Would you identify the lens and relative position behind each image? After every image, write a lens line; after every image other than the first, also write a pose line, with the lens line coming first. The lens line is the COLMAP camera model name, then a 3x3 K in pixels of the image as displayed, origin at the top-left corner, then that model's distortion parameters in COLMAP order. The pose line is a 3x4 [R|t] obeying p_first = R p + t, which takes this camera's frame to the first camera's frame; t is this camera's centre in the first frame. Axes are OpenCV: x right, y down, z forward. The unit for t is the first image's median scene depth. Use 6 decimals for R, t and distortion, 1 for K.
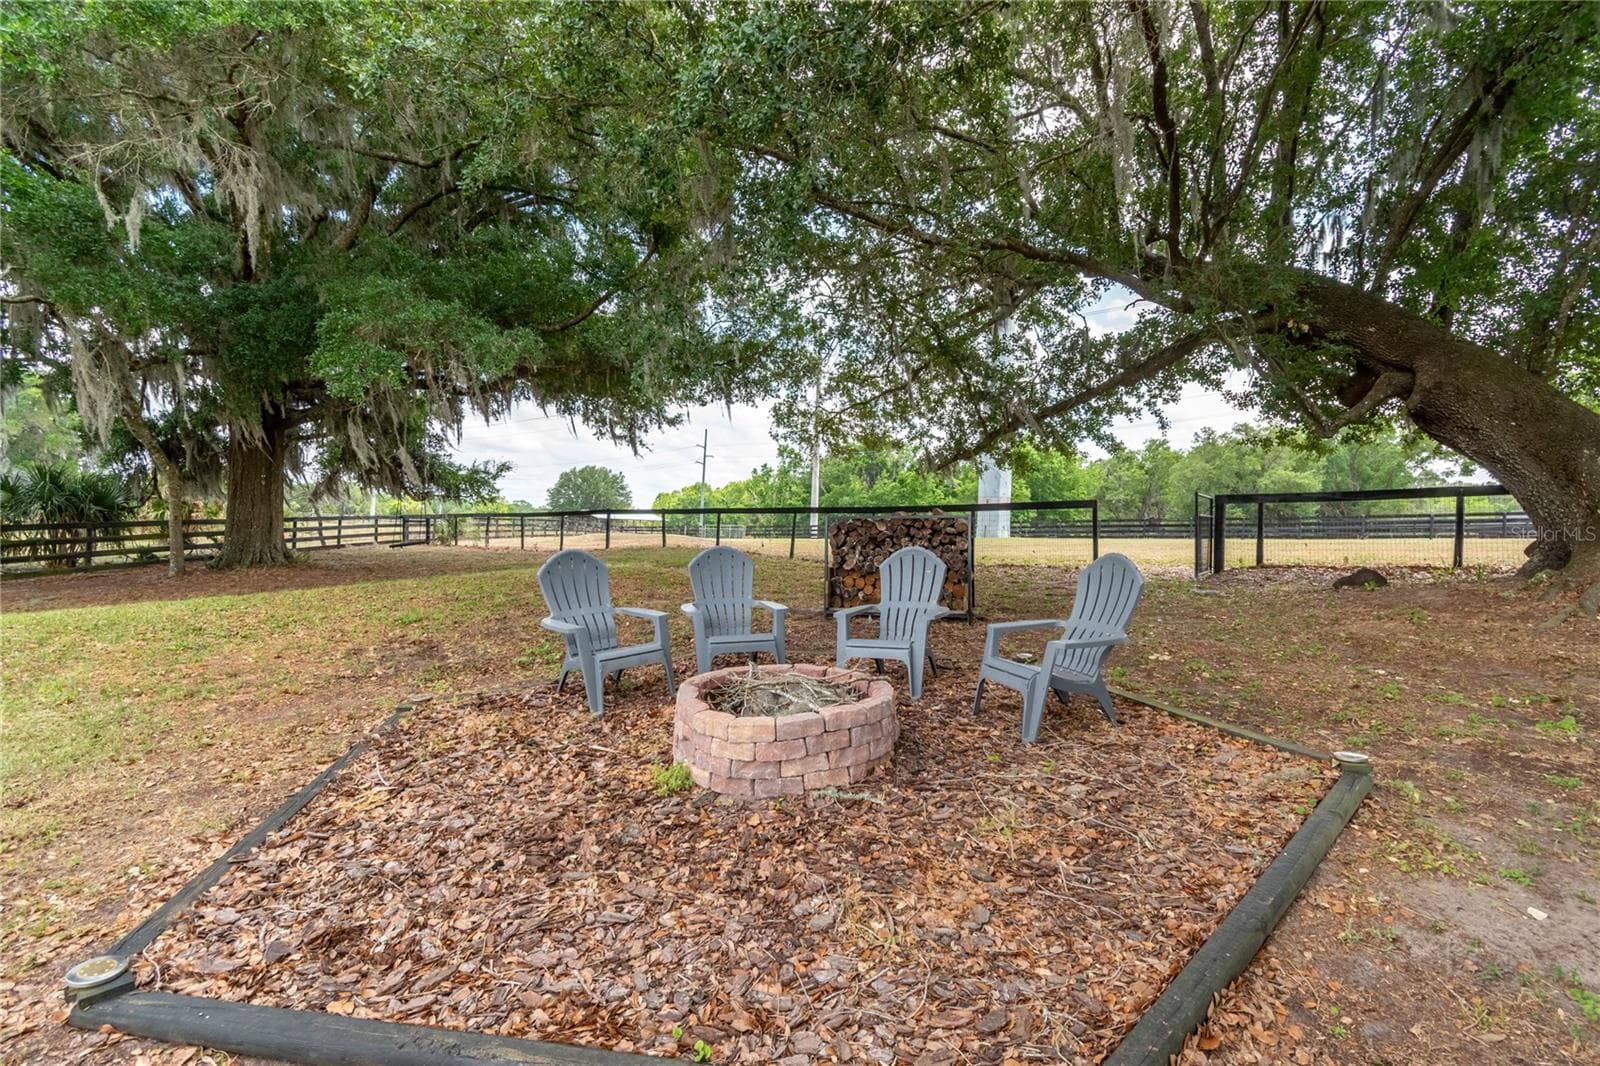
lens RADIAL K [[713.2, 0, 800.0], [0, 713.2, 543.0], [0, 0, 1]] dist [0.009628, 0.000149]
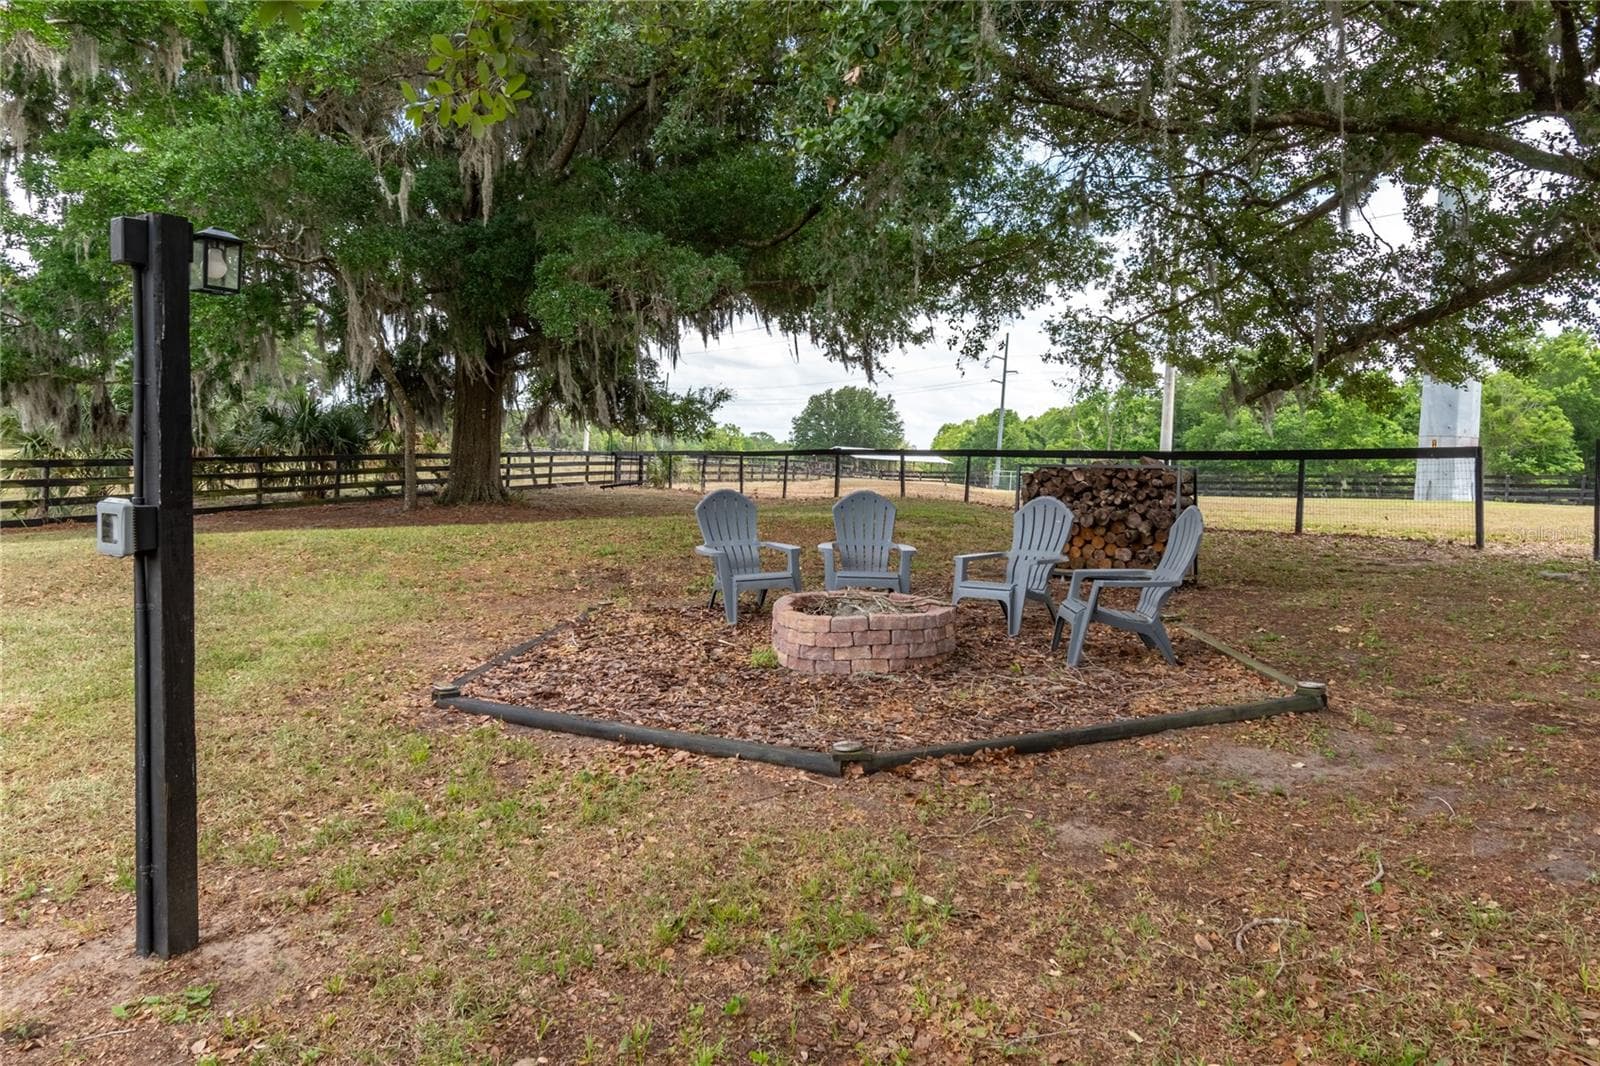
lens RADIAL K [[1038.8, 0, 807.0], [0, 1038.8, 549.3], [0, 0, 1]] dist [0.013956, 0.002964]
pose [[0.945735, 0.046254, -0.321630, 0.089545], [-0.029865, 0.998000, 0.055707, 0.002328], [0.323564, -0.043079, 0.945225, -0.140248]]
